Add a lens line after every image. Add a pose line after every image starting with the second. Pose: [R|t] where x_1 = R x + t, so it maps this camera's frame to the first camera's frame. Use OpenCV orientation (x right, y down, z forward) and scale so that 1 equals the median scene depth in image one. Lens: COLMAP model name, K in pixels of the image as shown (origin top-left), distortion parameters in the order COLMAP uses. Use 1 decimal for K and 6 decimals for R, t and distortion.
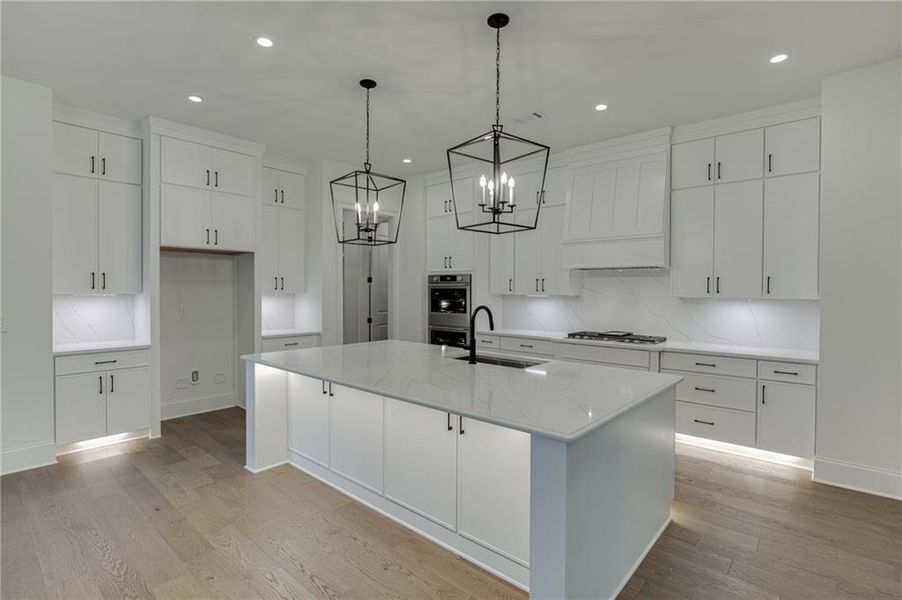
lens RADIAL K [[432.9, 0, 452.4], [0, 432.9, 297.1], [0, 0, 1]] dist [-0.007311, 0.004900]
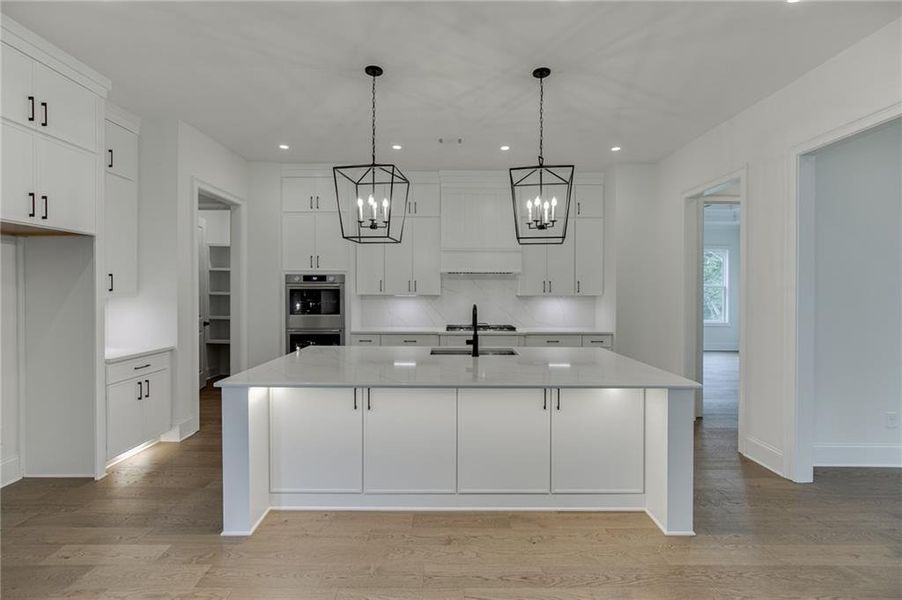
lens RADIAL K [[408.1, 0, 448.2], [0, 408.1, 294.1], [0, 0, 1]] dist [-0.007074, 0.002465]
pose [[0.750478, -0.009002, 0.660834, -0.547771], [0.012542, 0.999921, -0.000621, -0.006623], [-0.660777, 0.008754, 0.750531, 0.193966]]
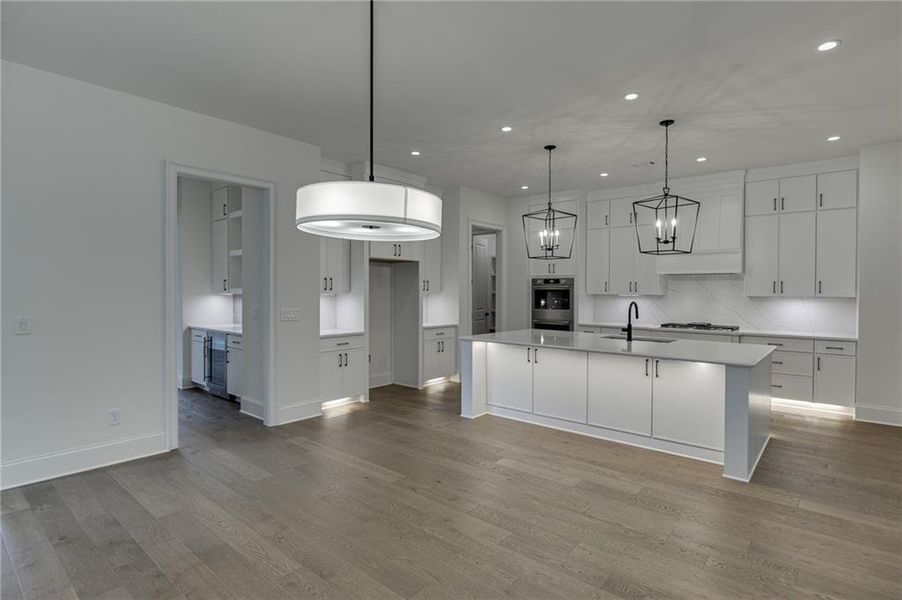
lens RADIAL K [[462.2, 0, 453.2], [0, 462.2, 297.0], [0, 0, 1]] dist [-0.003663, 0.002587]
pose [[0.999751, -0.000808, 0.022299, -0.457088], [0.000861, 0.999997, -0.002361, 0.005968], [-0.022297, 0.002379, 0.999749, -0.438043]]
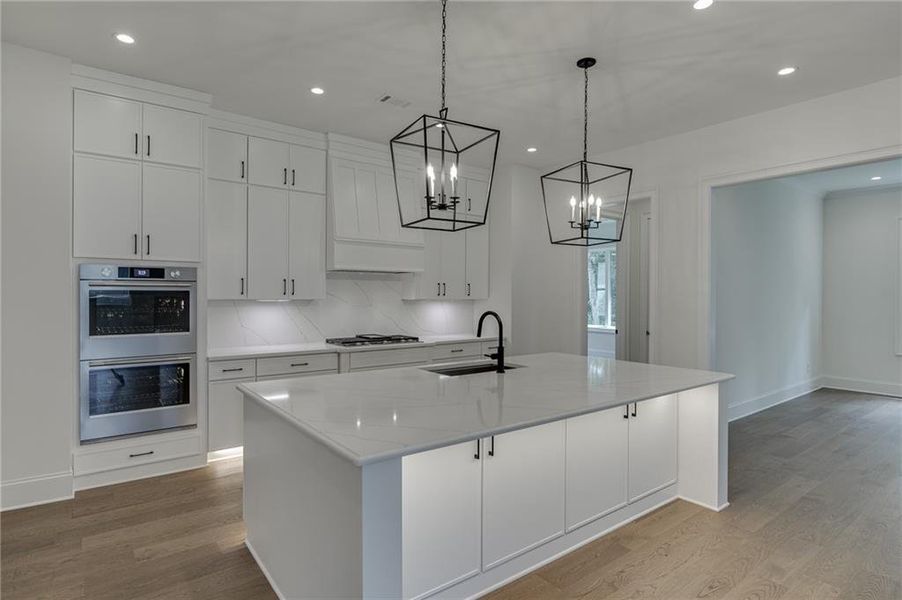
lens RADIAL K [[481.6, 0, 450.8], [0, 481.6, 294.8], [0, 0, 1]] dist [0.001736, -0.002864]
pose [[0.192169, -0.008282, 0.981327, -0.780457], [0.012160, 0.999908, 0.006057, -0.019313], [-0.981287, 0.010769, 0.192252, 0.702166]]
